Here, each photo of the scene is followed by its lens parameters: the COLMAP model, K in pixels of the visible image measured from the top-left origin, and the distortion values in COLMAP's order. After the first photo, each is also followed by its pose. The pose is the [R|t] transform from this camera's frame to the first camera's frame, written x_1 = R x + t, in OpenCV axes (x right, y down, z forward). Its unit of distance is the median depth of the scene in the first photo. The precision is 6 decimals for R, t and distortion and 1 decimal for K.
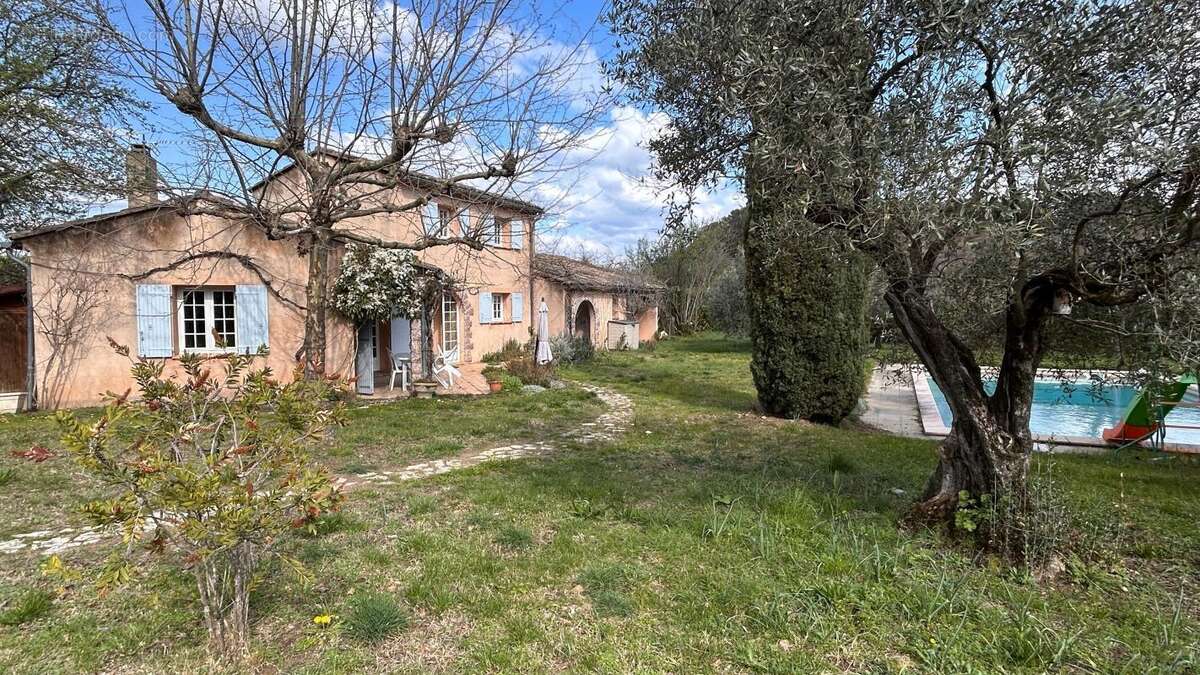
lens RADIAL K [[651.9, 0, 600.0], [0, 651.9, 337.5], [0, 0, 1]] dist [-0.000055, 0.000355]
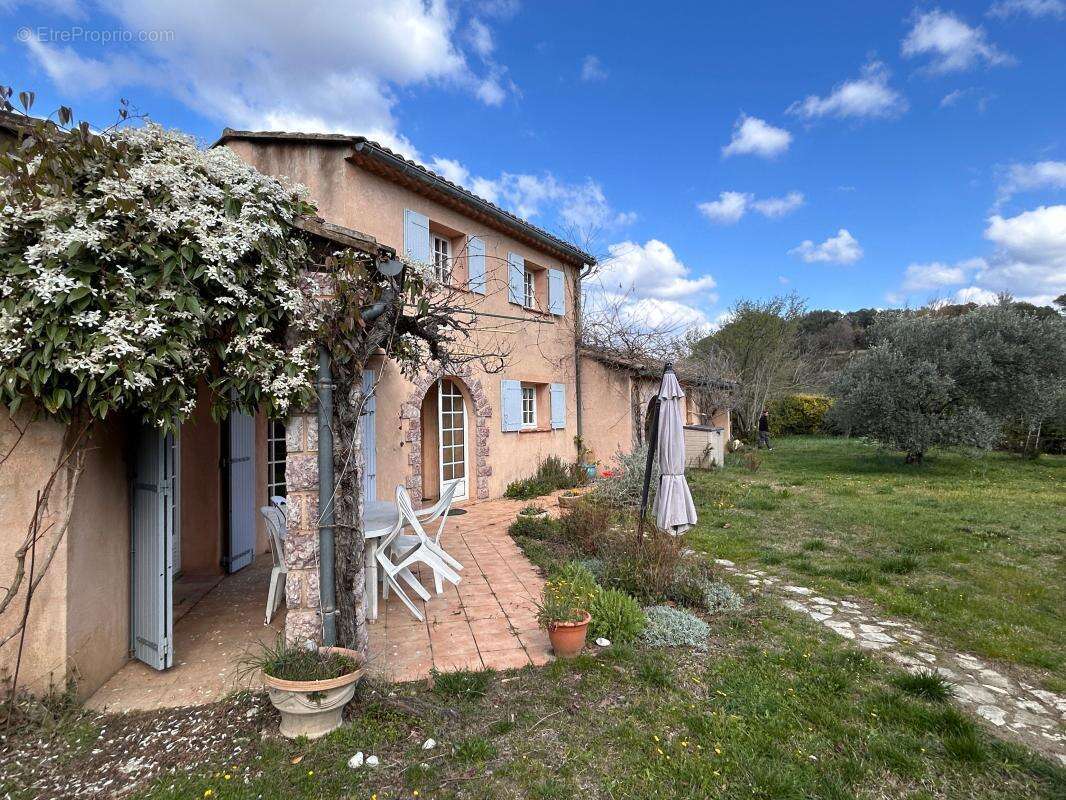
lens RADIAL K [[577.5, 0, 498.0], [0, 577.5, 397.9], [0, 0, 1]] dist [0.000804, 0.000136]
pose [[0.984666, -0.021337, -0.173141, -0.093114], [0.007187, 0.996611, -0.081945, -0.009105], [0.174303, 0.079444, 0.981482, 0.465282]]
